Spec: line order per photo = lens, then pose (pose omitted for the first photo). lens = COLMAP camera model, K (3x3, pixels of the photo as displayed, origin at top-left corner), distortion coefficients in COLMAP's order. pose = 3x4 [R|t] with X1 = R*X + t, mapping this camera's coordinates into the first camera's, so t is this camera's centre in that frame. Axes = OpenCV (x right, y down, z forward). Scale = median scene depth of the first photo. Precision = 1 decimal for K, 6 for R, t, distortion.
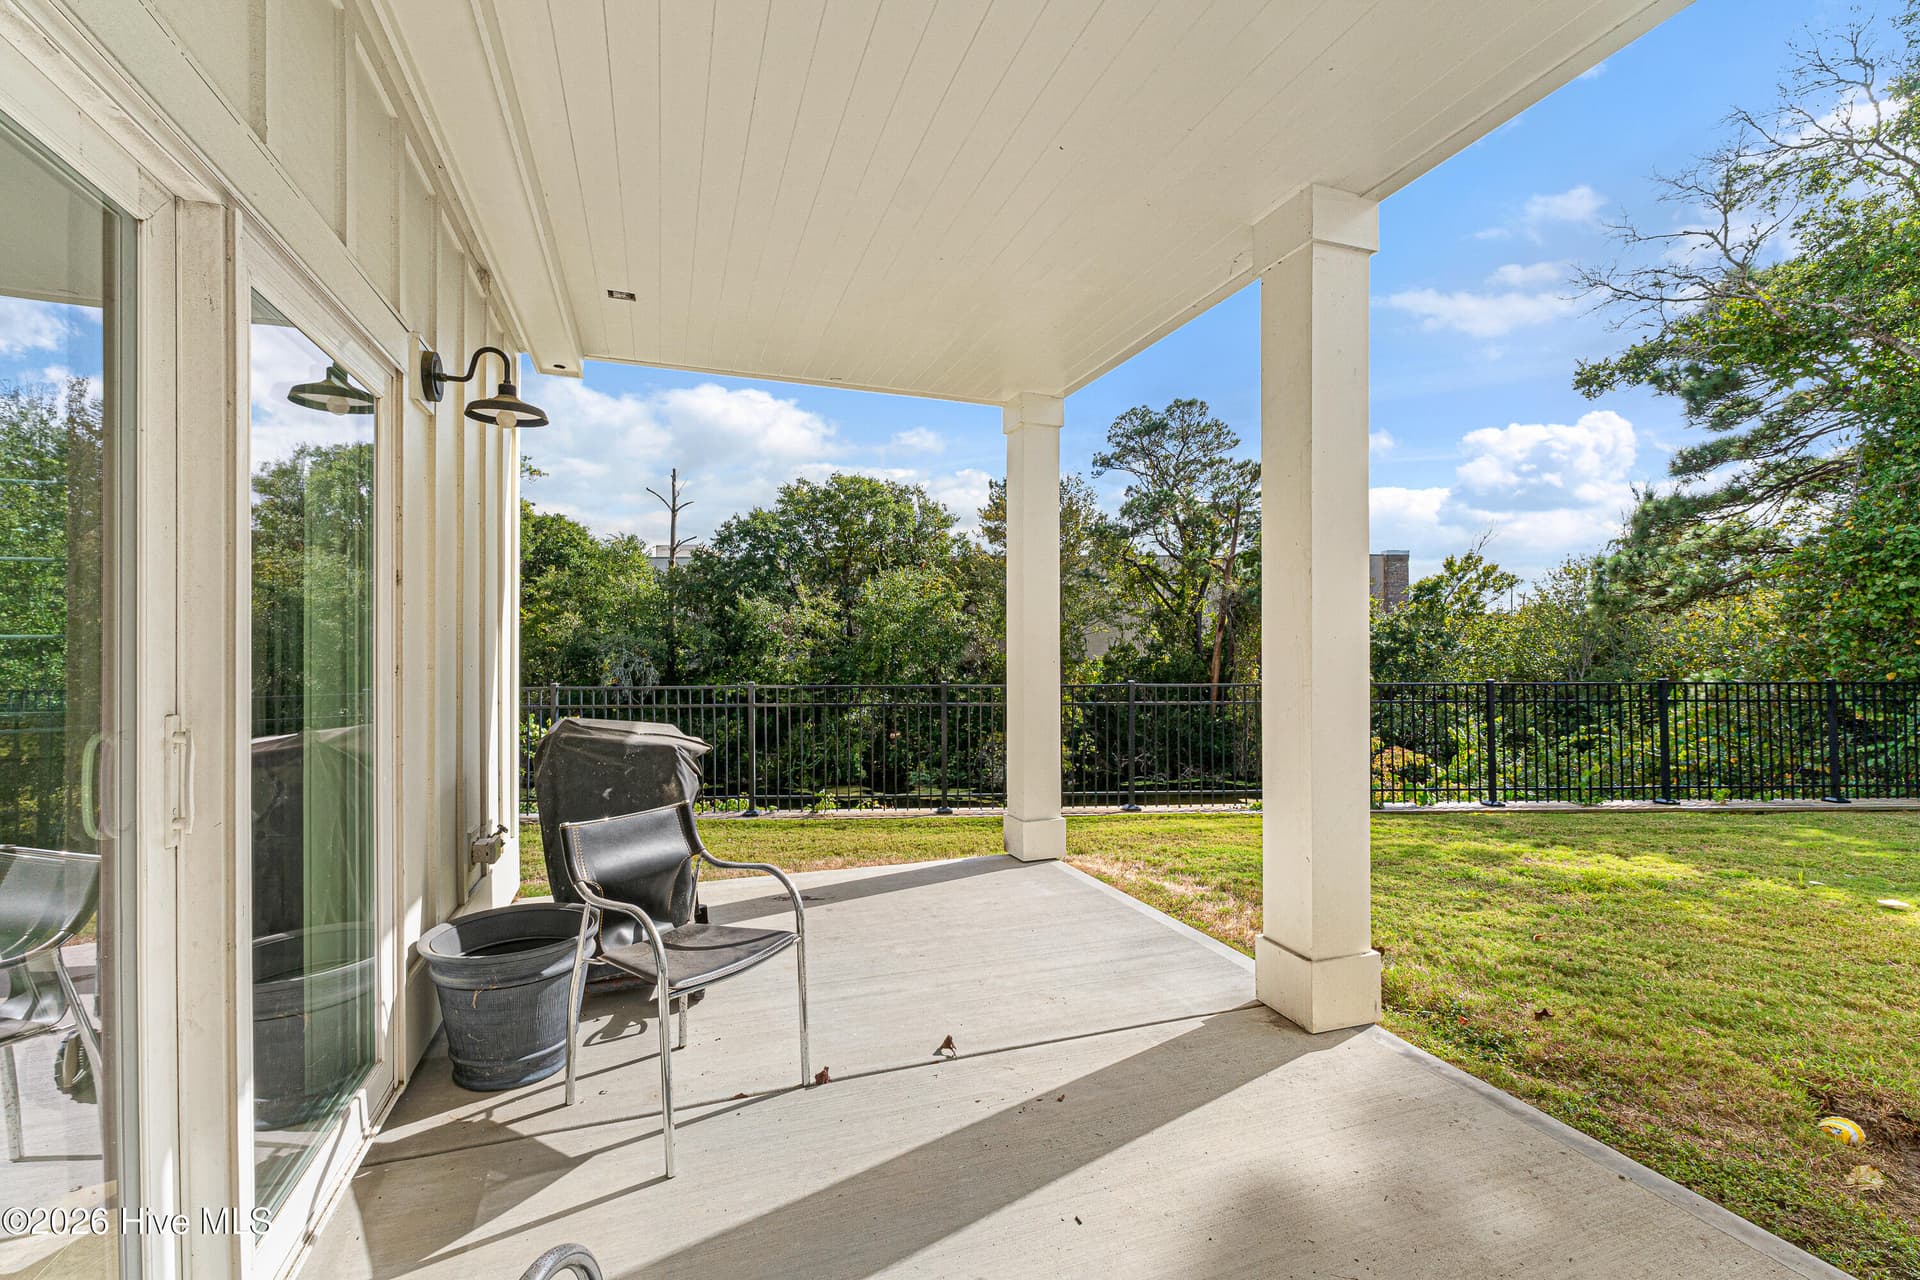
lens RADIAL K [[811.4, 0, 954.0], [0, 811.4, 652.5], [0, 0, 1]] dist [-0.000027, 0.000247]
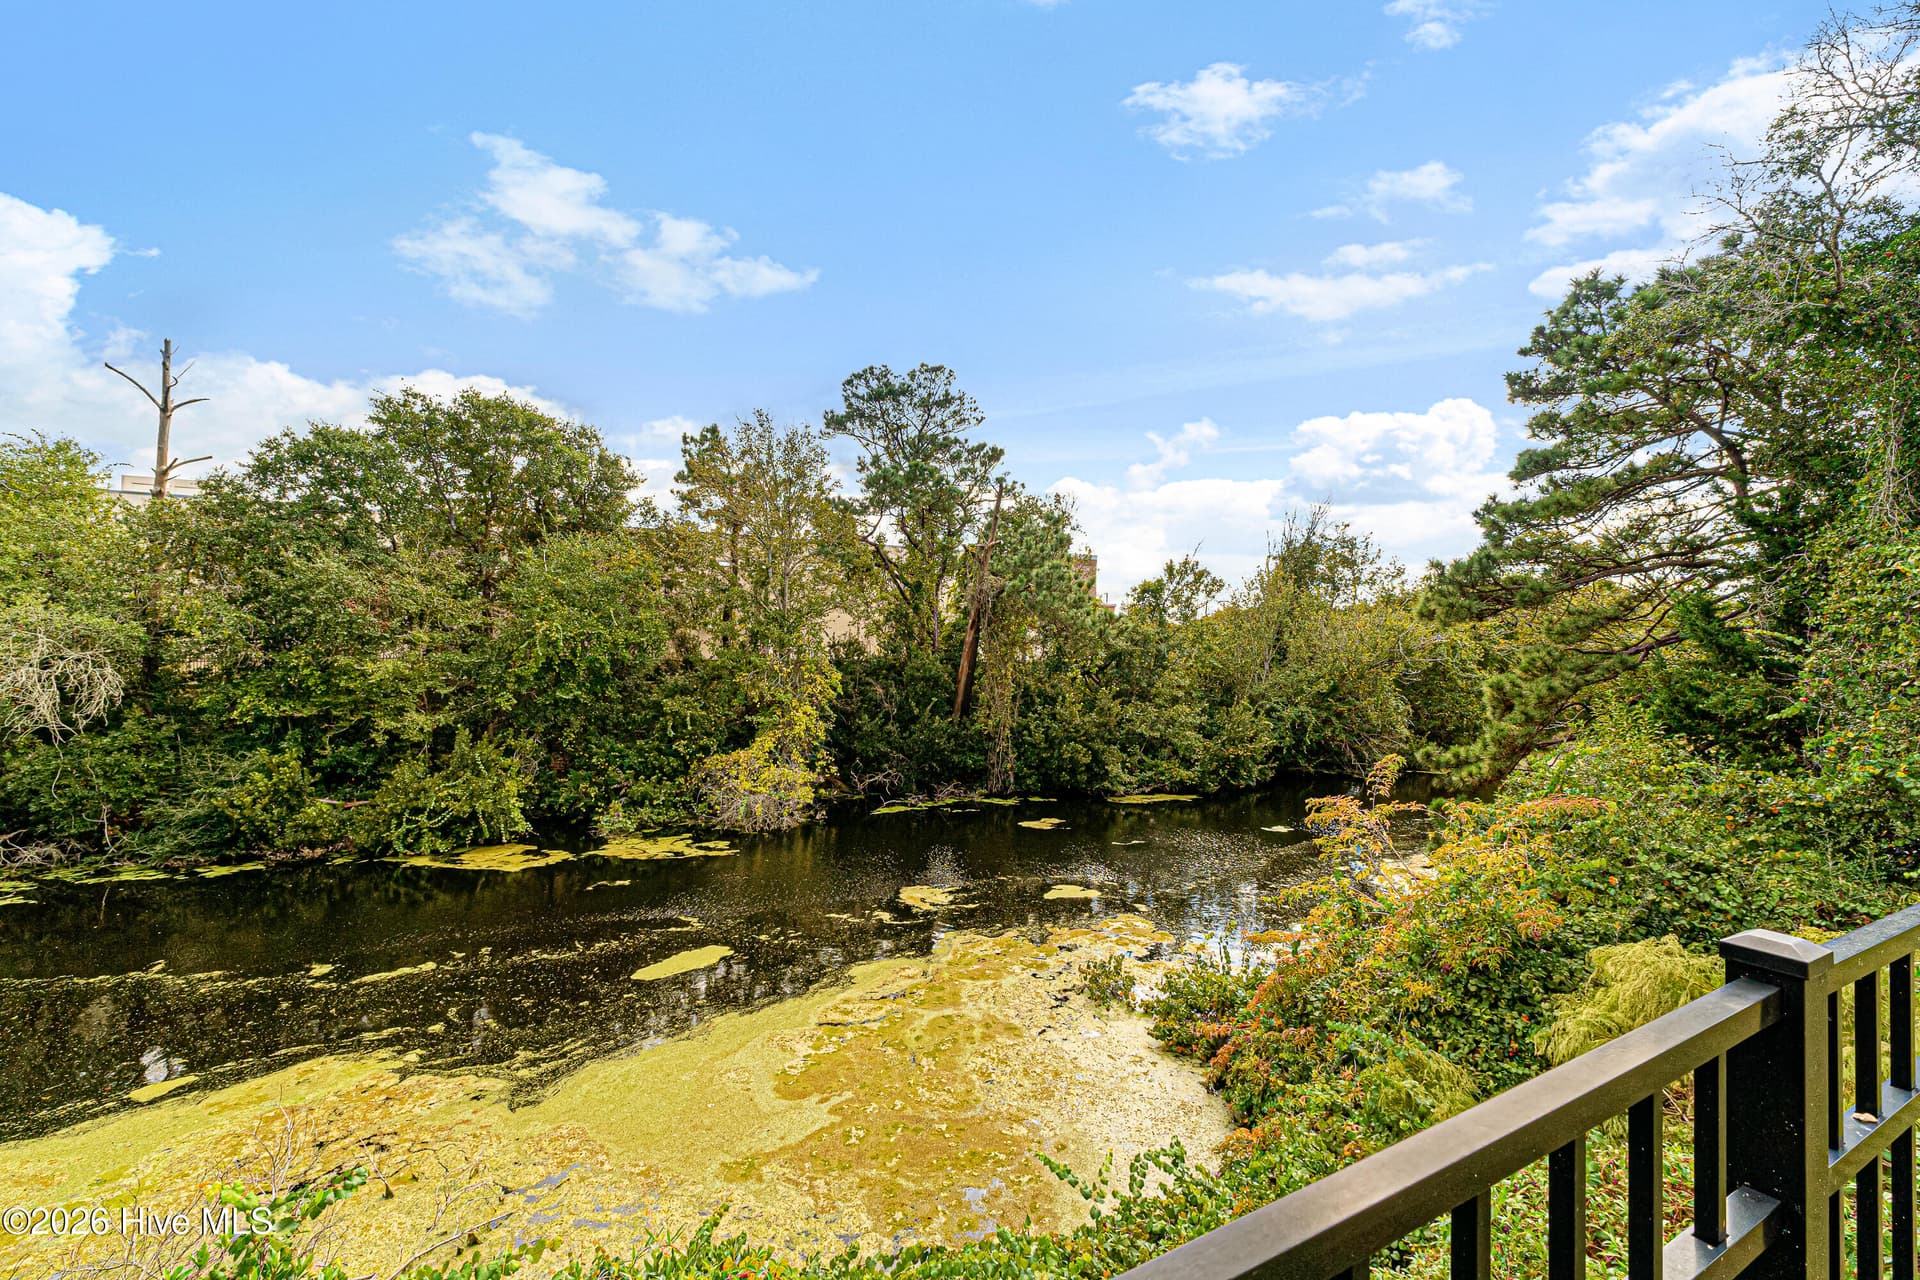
lens RADIAL K [[820.4, 0, 960.0], [0, 820.4, 640.0], [0, 0, 1]] dist [-0.000597, -0.000073]
pose [[0.903302, 0.015060, 0.428741, -0.122642], [-0.010506, 0.999860, -0.012987, -0.001571], [-0.428877, 0.007227, 0.903334, 0.345205]]
